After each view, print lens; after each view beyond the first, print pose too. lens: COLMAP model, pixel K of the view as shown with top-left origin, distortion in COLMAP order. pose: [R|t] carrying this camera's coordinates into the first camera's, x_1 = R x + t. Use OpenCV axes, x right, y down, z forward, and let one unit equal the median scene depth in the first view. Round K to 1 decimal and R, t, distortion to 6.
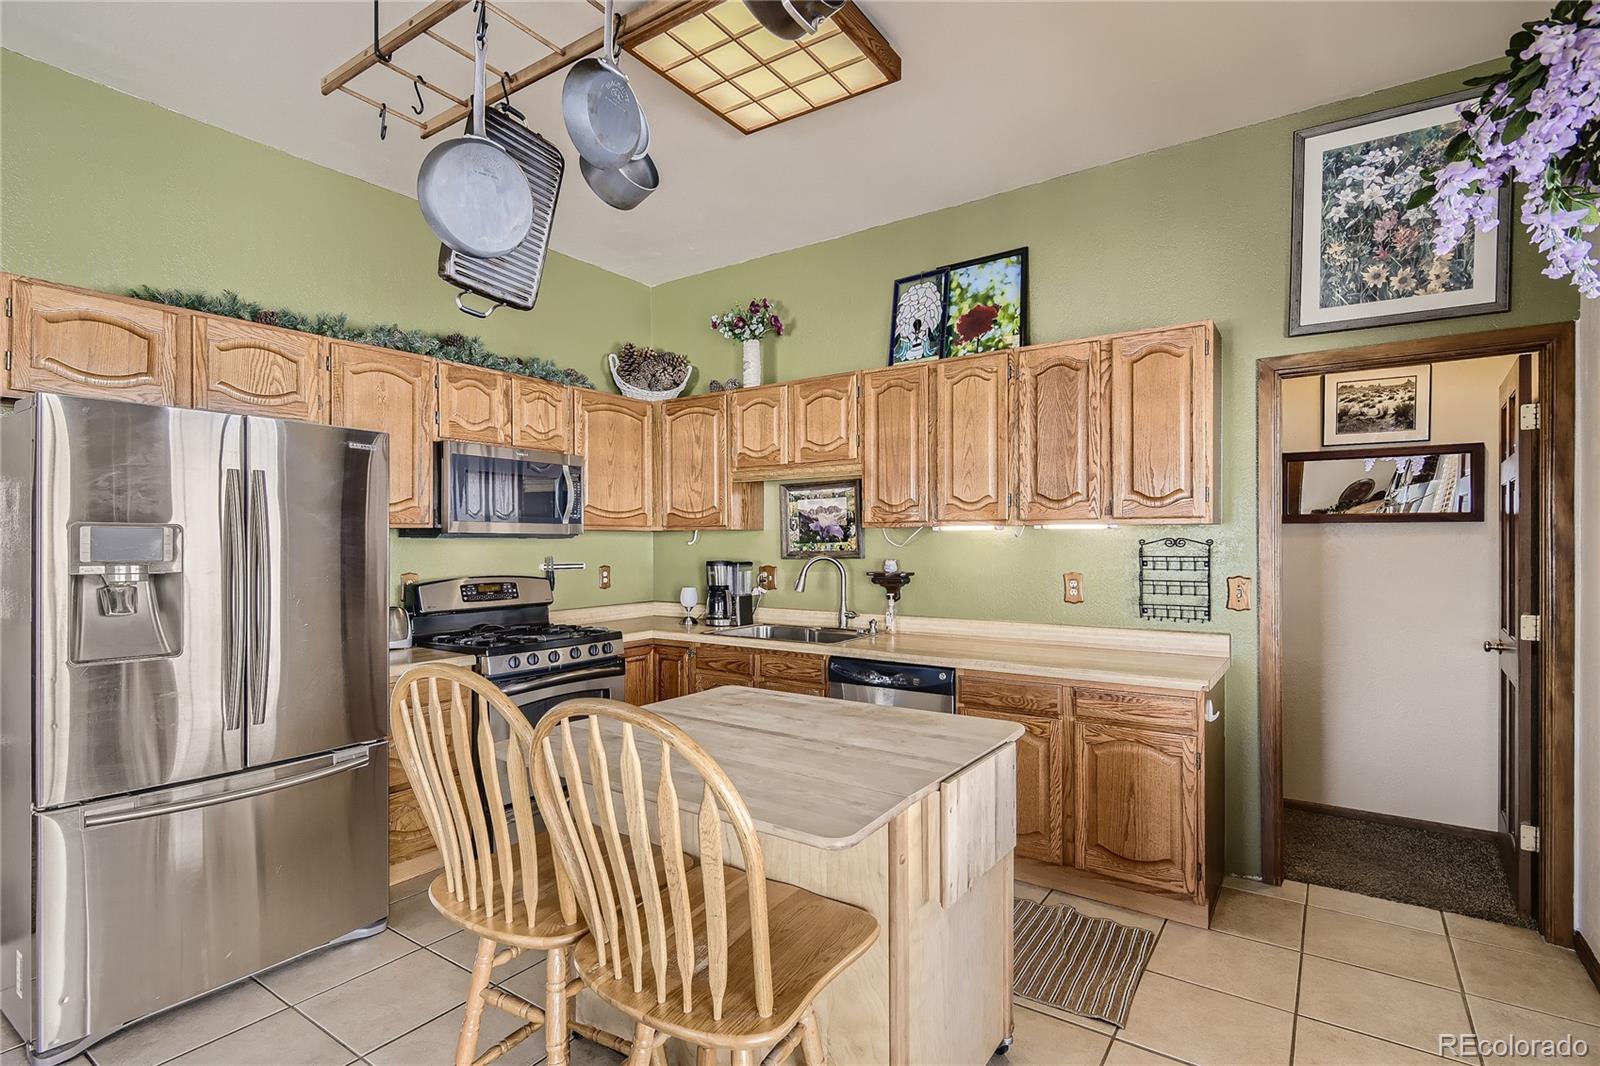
lens RADIAL K [[820.3, 0, 808.6], [0, 820.3, 544.7], [0, 0, 1]] dist [0.009046, -0.000250]
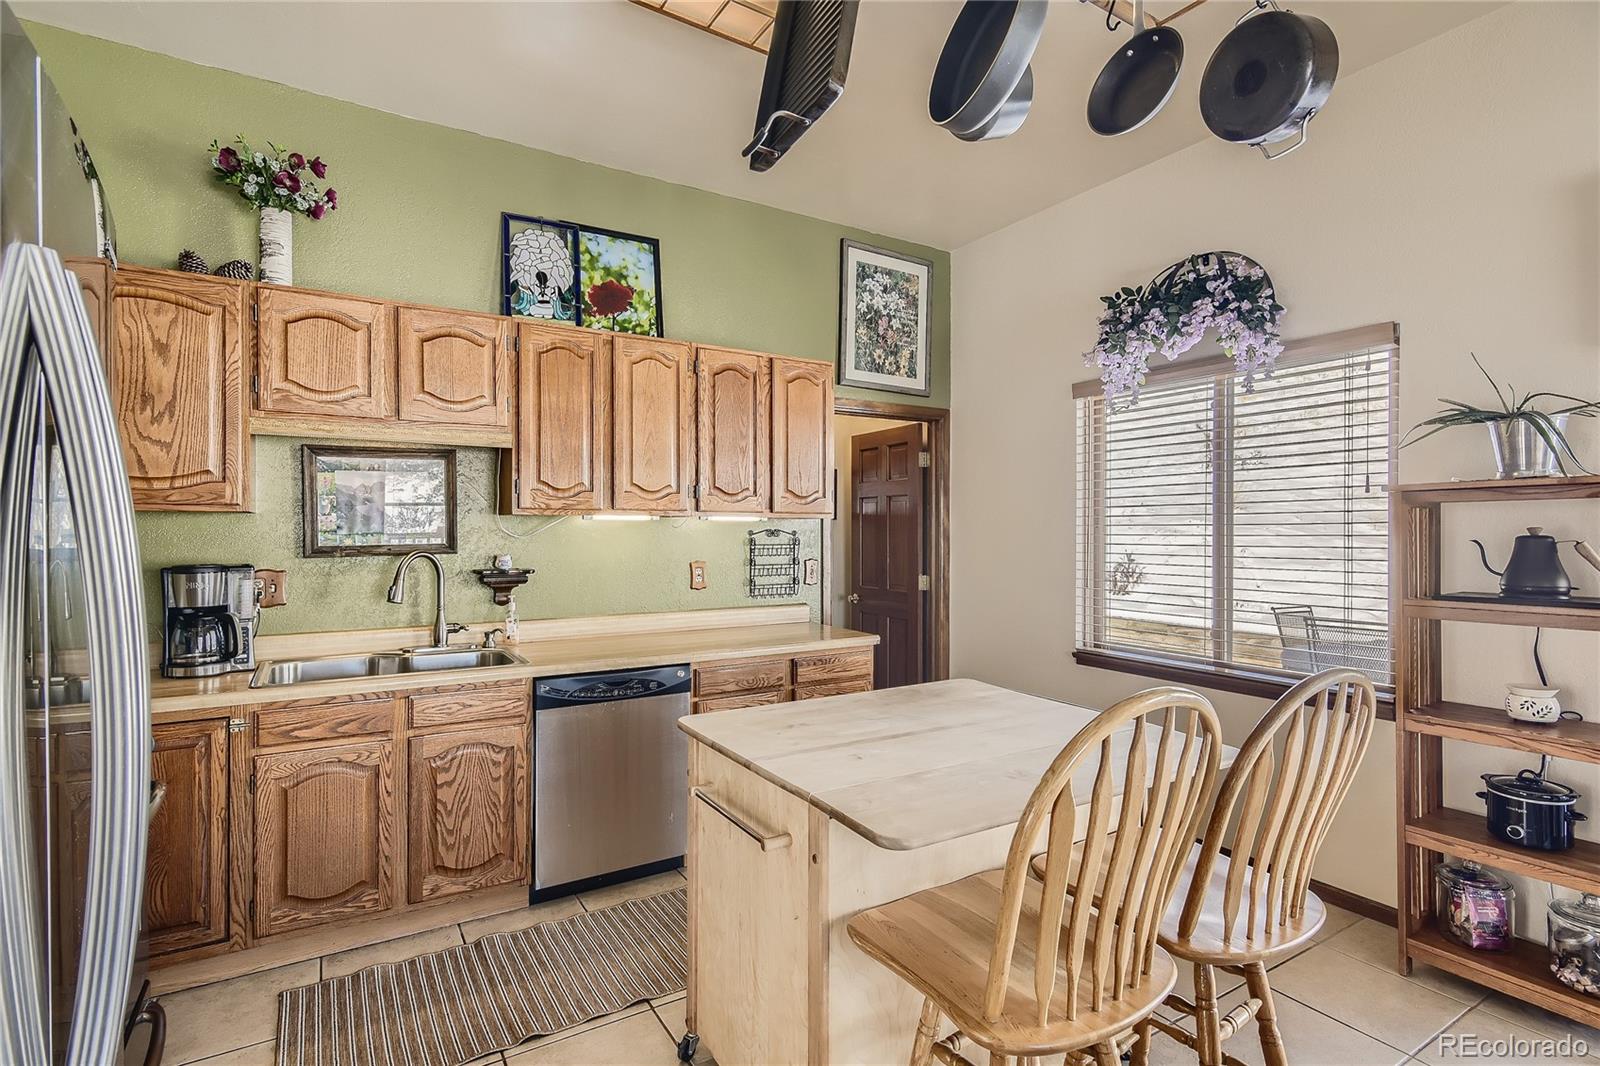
lens RADIAL K [[820.3, 0, 798.0], [0, 820.3, 529.3], [0, 0, 1]] dist [0.009046, -0.000250]
pose [[0.357209, 0.002902, 0.934020, -0.602119], [0.000834, 0.999994, -0.003425, -0.003475], [-0.934024, 0.002002, 0.357205, 0.472275]]
